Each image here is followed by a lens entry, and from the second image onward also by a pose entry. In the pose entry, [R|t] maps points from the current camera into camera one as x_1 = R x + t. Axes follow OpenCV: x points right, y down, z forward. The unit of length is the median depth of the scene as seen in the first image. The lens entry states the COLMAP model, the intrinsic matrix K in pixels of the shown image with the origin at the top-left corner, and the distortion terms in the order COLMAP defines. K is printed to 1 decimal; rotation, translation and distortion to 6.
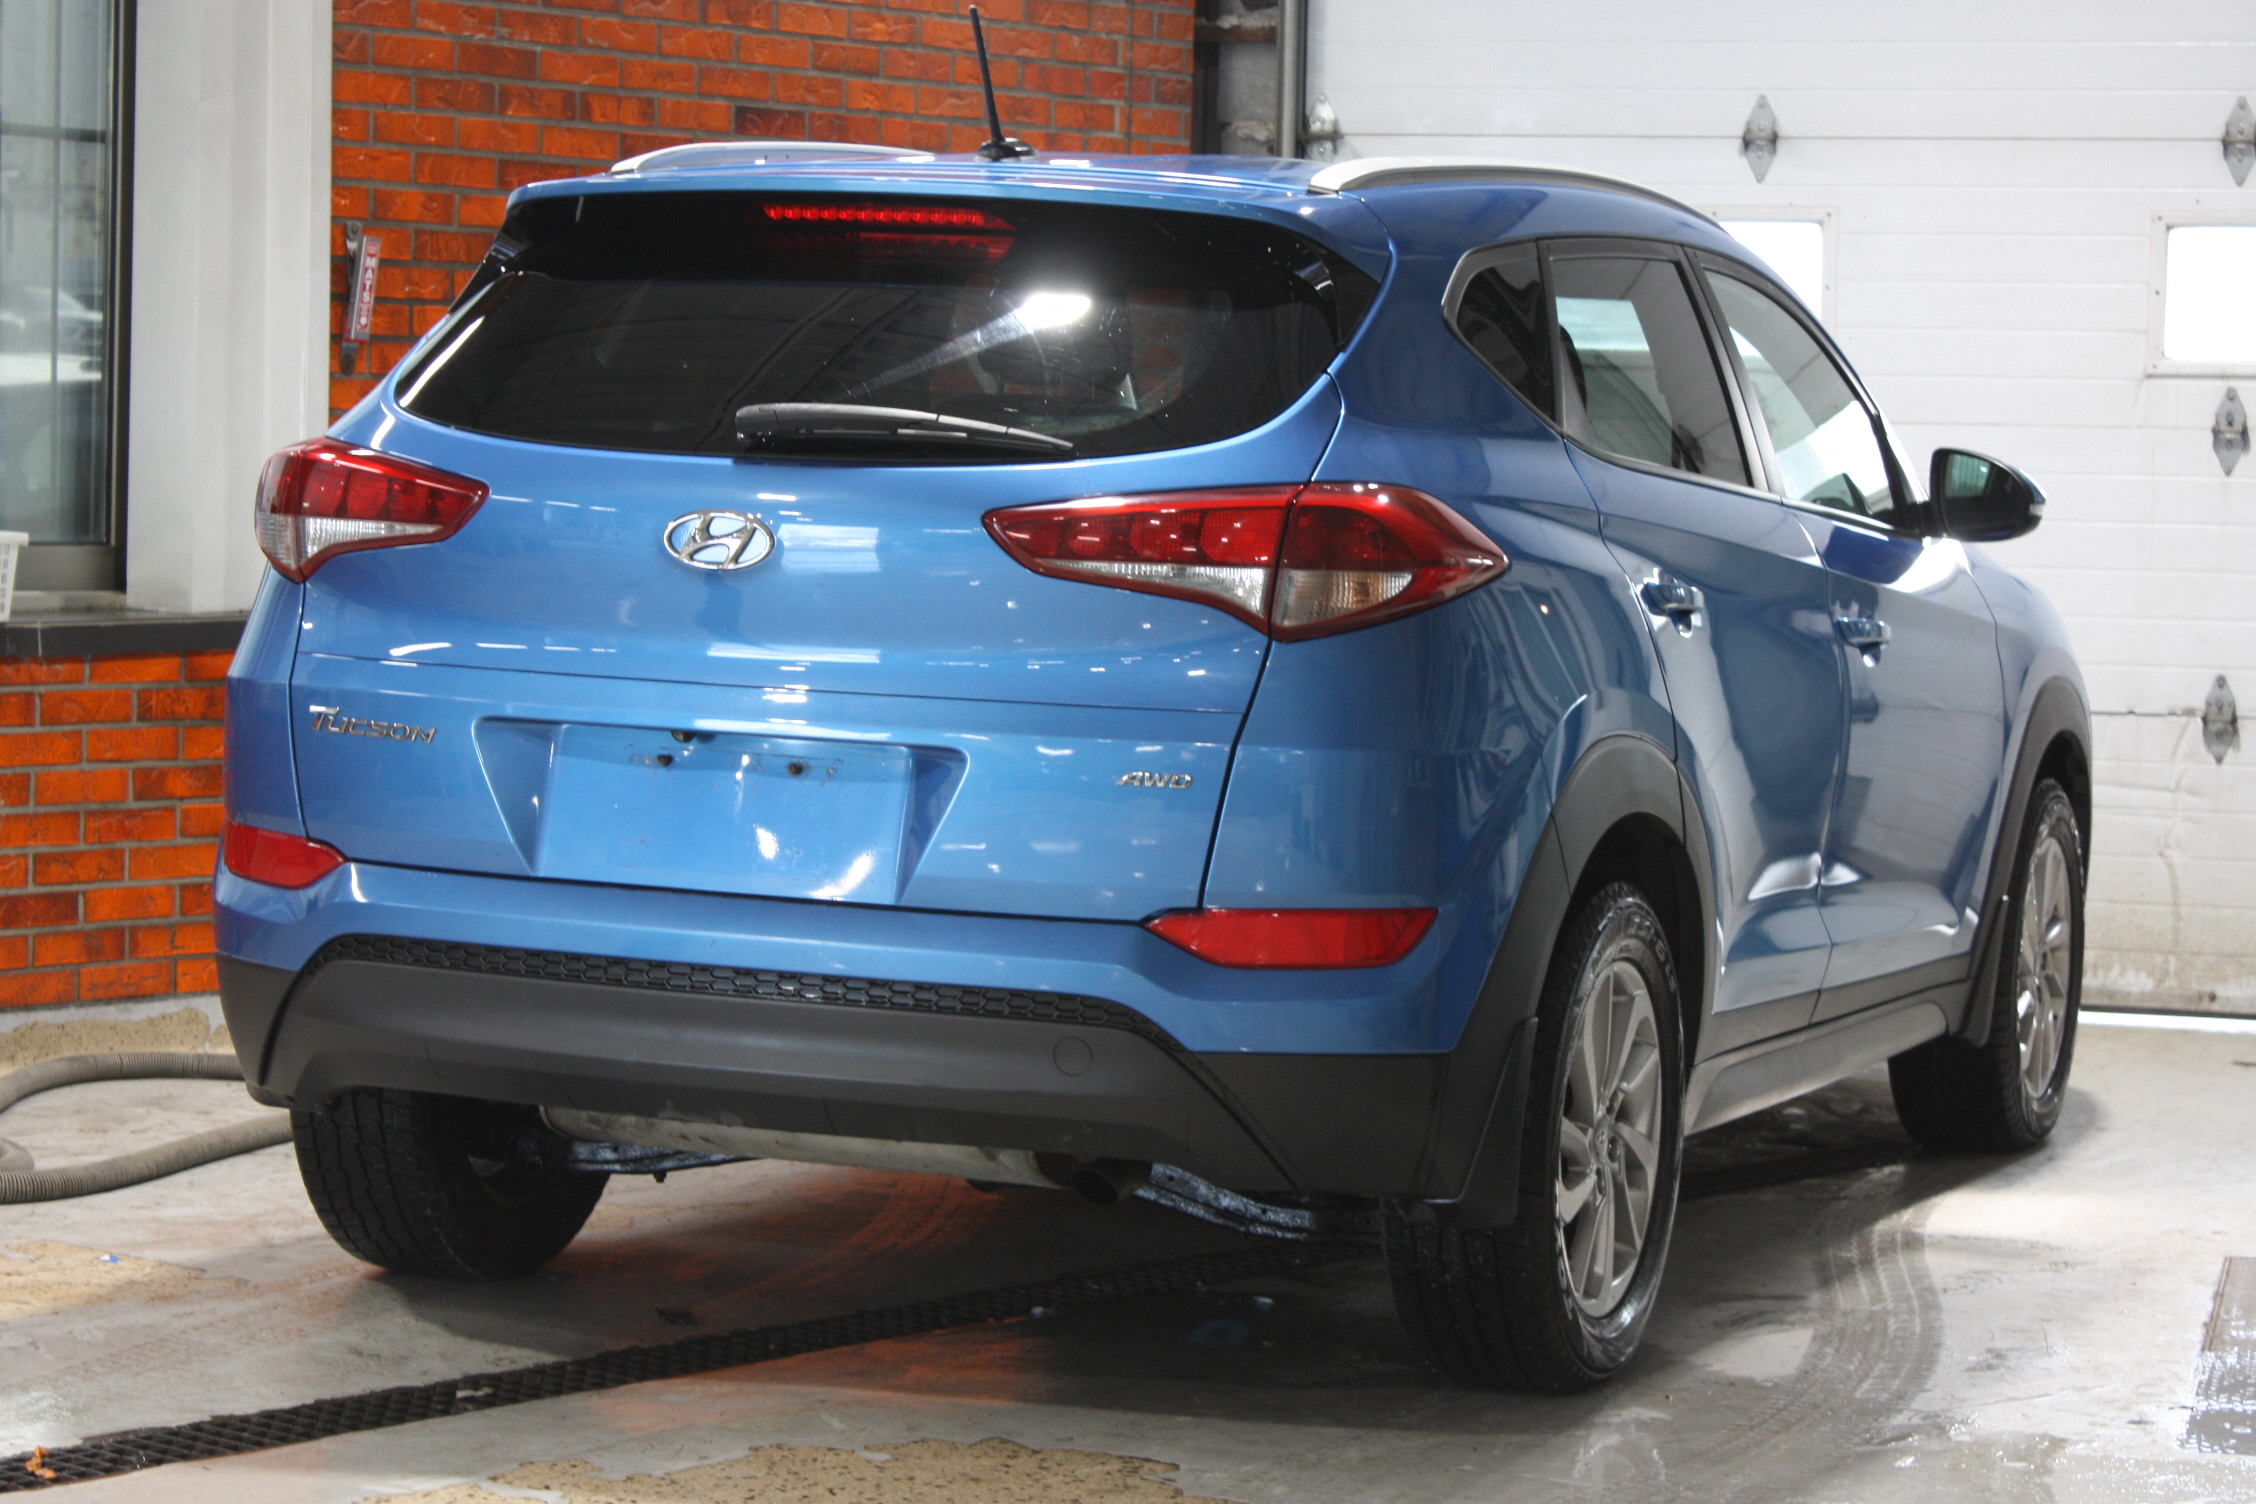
lens RADIAL K [[5337.8, 0, 1128.0], [0, 5337.8, 752.0], [0, 0, 1]] dist [0.056983, 0.945871]
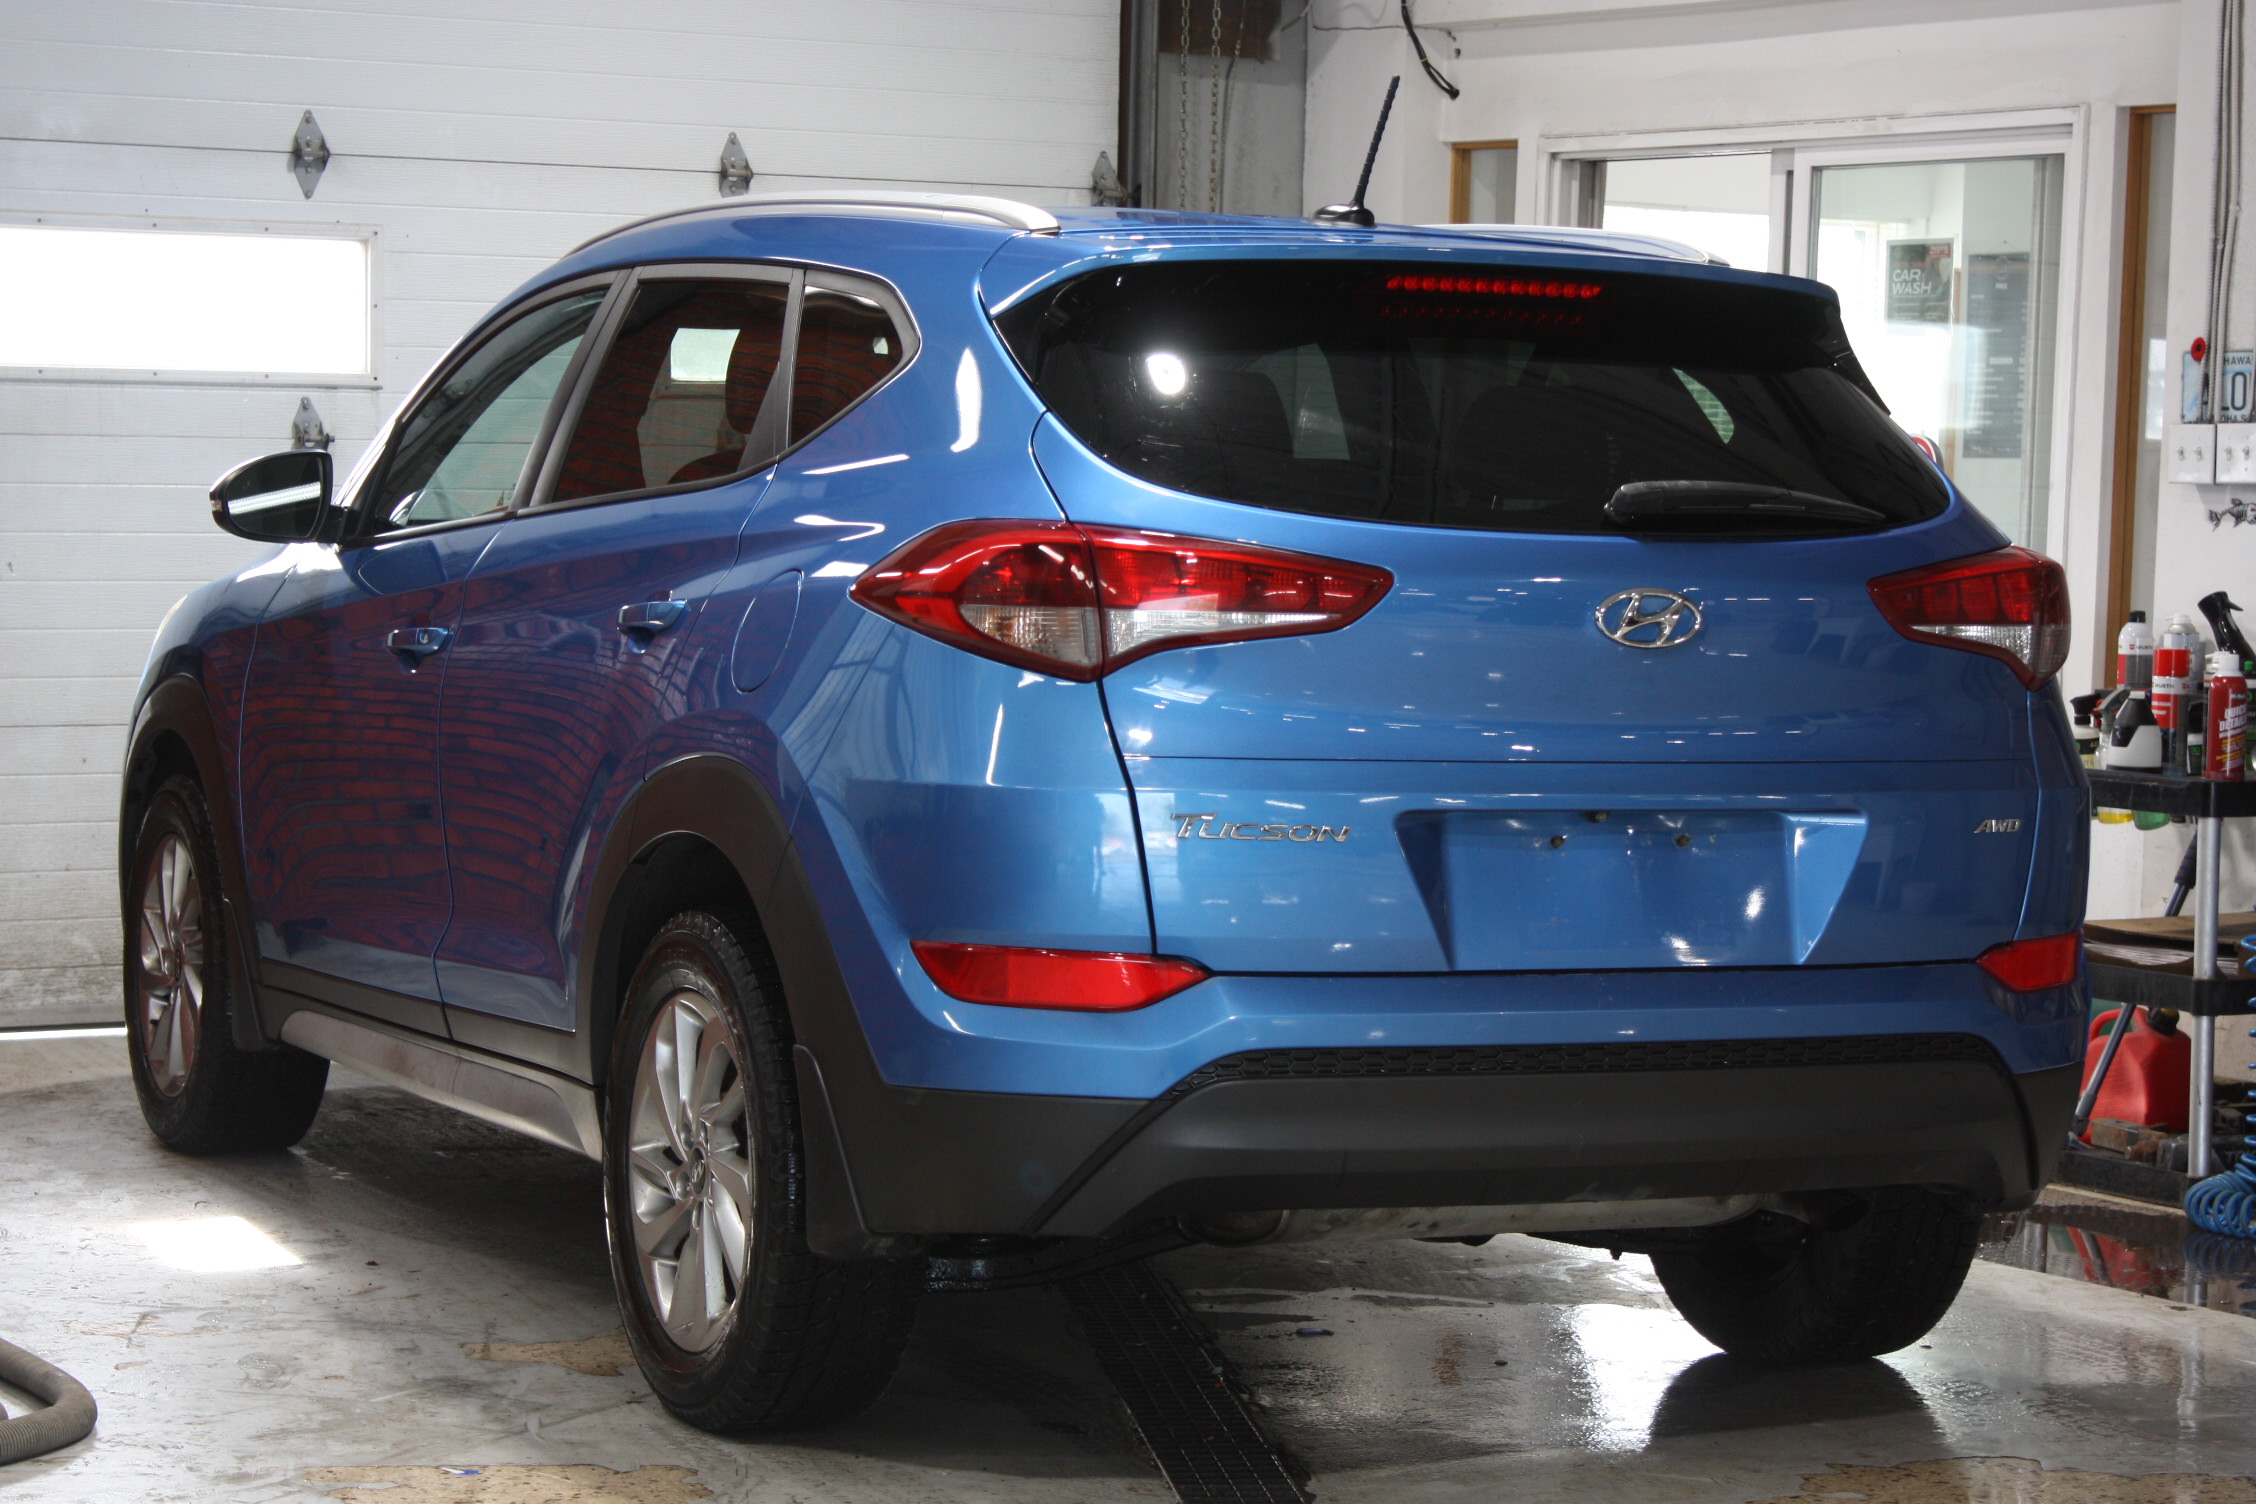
lens RADIAL K [[5192.1, 0, 1203.5], [0, 5192.1, 757.6], [0, 0, 1]] dist [0.073797, -0.108664]
pose [[0.667443, -0.059055, 0.742316, -0.514521], [0.047815, 0.998192, 0.036419, -0.031855], [-0.743125, 0.011186, 0.669060, 0.245020]]
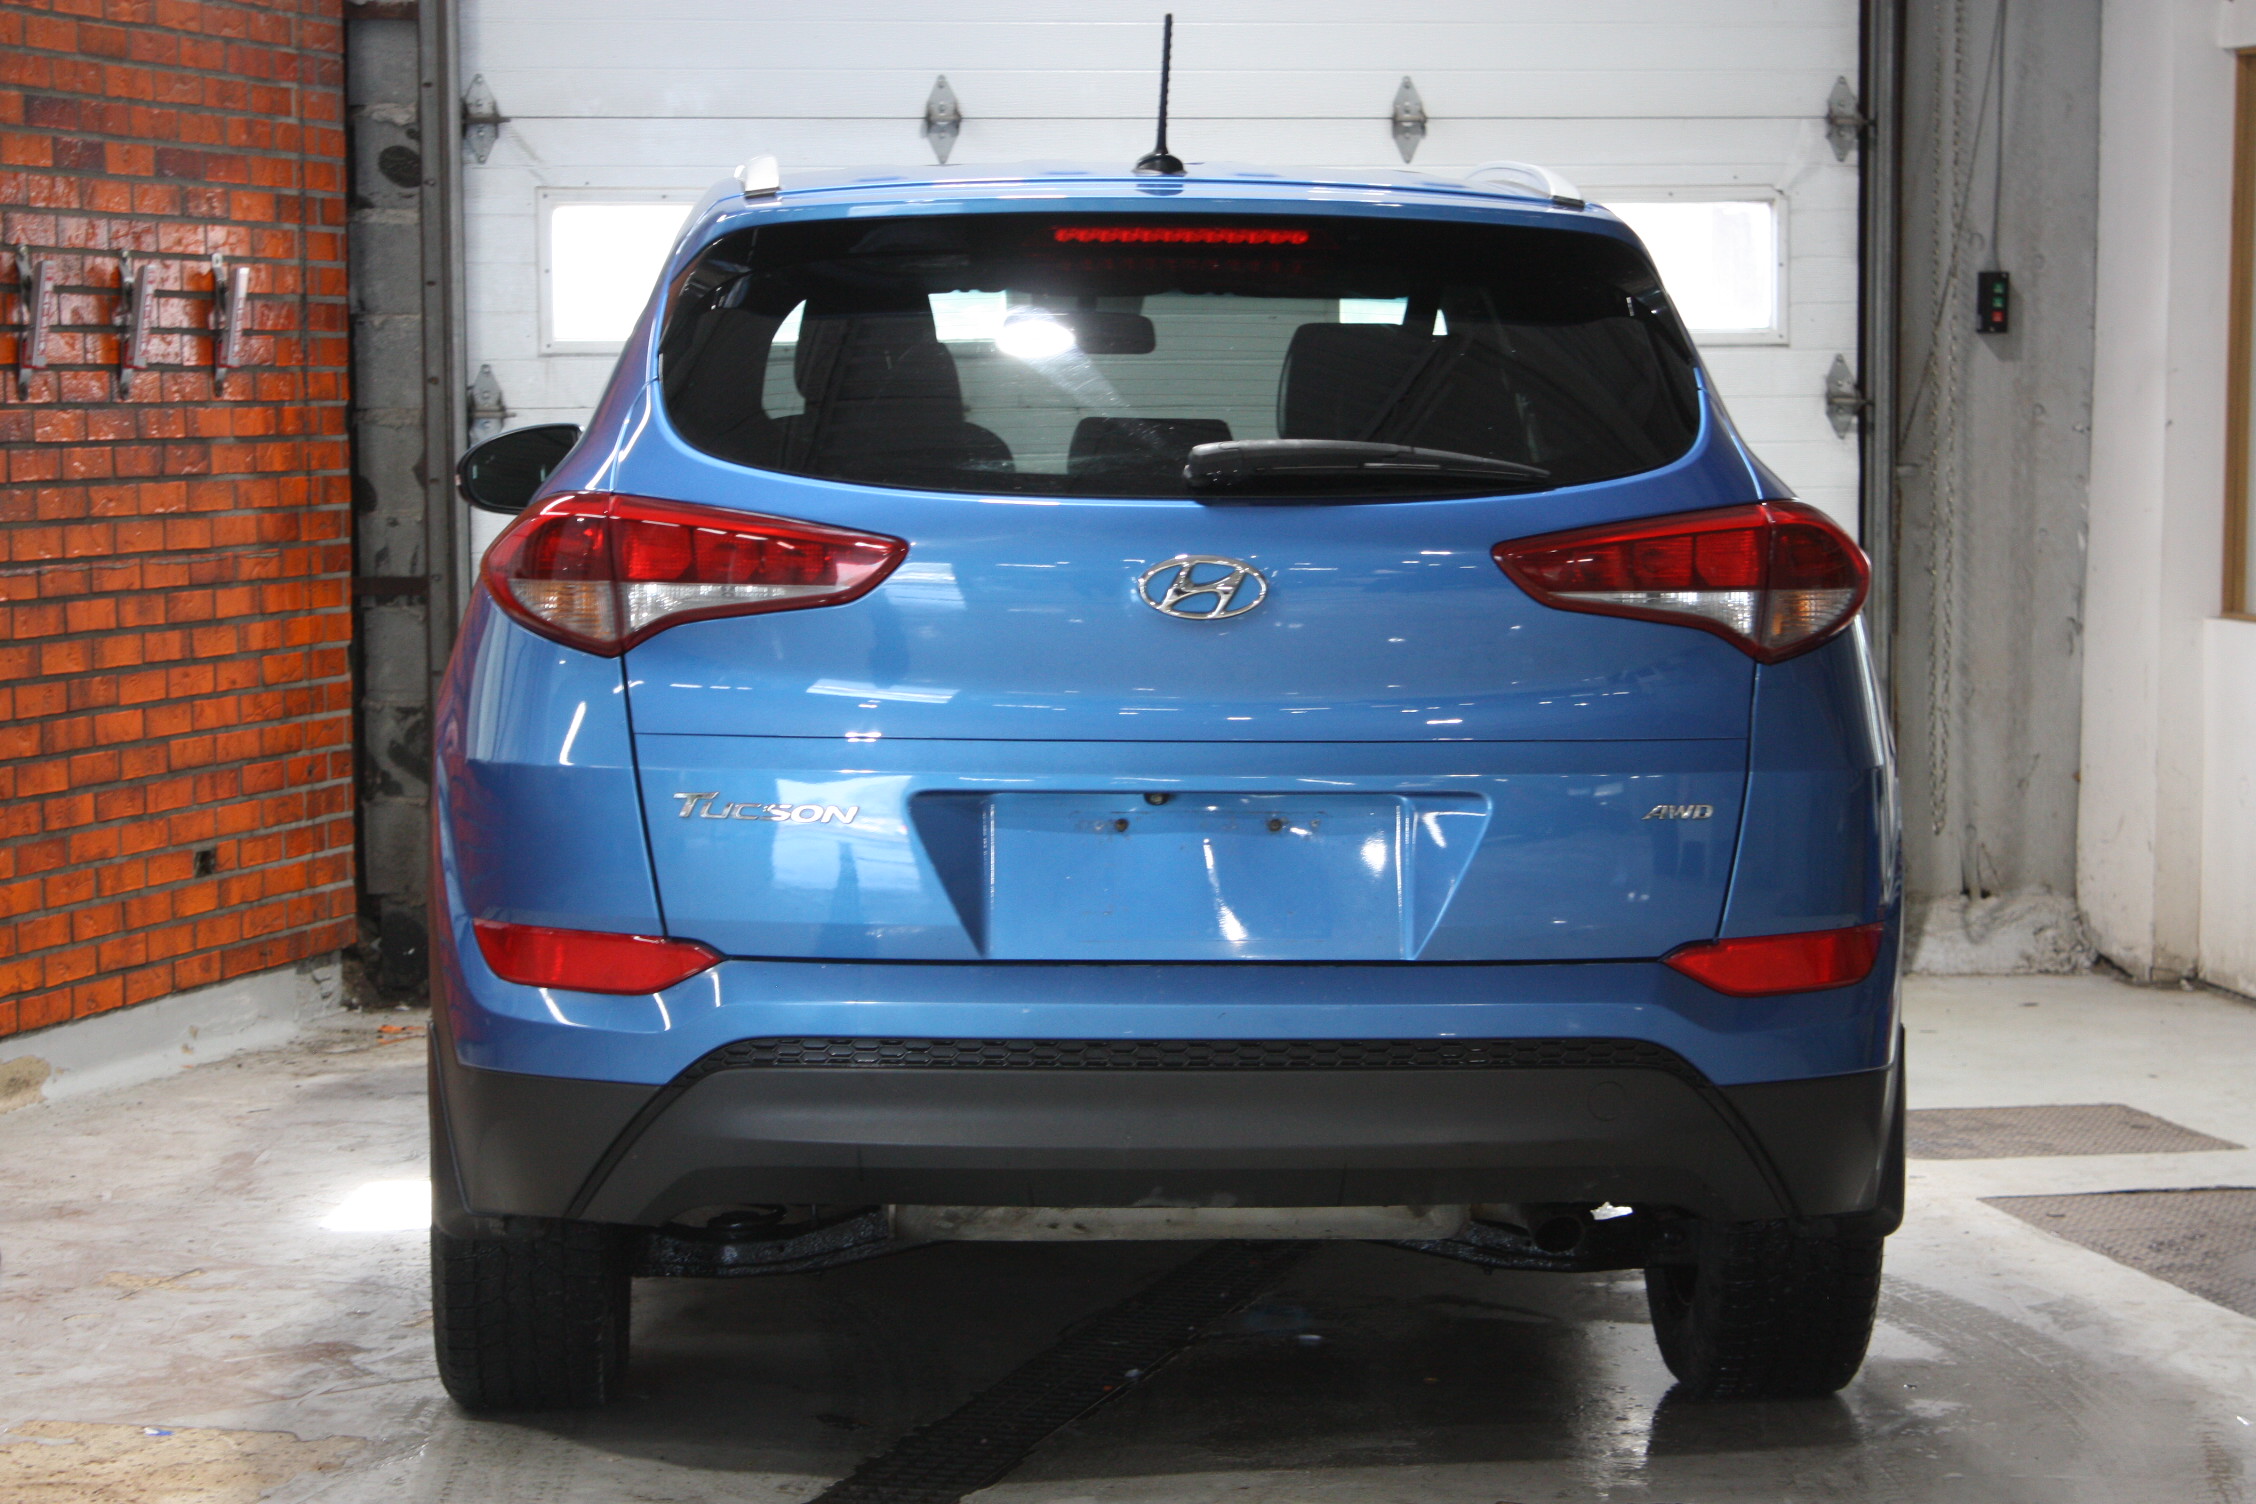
lens RADIAL K [[5463.2, 0, 1128.0], [0, 5463.2, 752.0], [0, 0, 1]] dist [0.072699, 0.107571]
pose [[0.901737, -0.059927, 0.428111, -0.301227], [0.055890, 0.998194, 0.022005, -0.019629], [-0.428657, 0.004085, 0.903458, 0.081102]]
